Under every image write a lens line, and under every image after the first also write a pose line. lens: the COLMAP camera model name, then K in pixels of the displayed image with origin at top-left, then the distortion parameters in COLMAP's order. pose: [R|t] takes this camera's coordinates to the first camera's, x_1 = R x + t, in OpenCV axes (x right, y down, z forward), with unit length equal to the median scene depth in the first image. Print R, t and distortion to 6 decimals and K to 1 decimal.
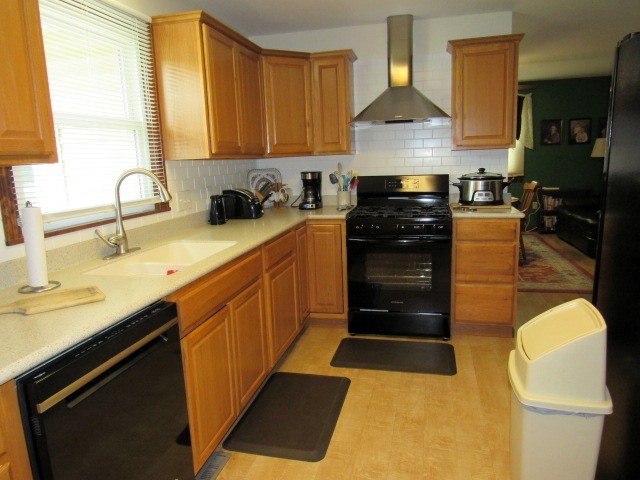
lens RADIAL K [[458.0, 0, 317.6], [0, 458.0, 239.7], [0, 0, 1]] dist [-0.010993, -0.003449]
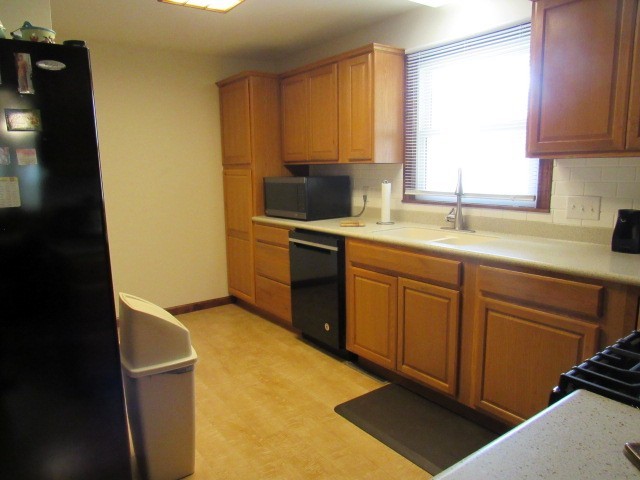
lens RADIAL K [[458.0, 0, 317.6], [0, 458.0, 239.7], [0, 0, 1]] dist [-0.010993, -0.003449]
pose [[-0.649366, 0.152534, -0.745021, 0.836253], [-0.103336, 0.952893, 0.285162, -0.283142], [0.753422, 0.262162, -0.603014, 1.503042]]
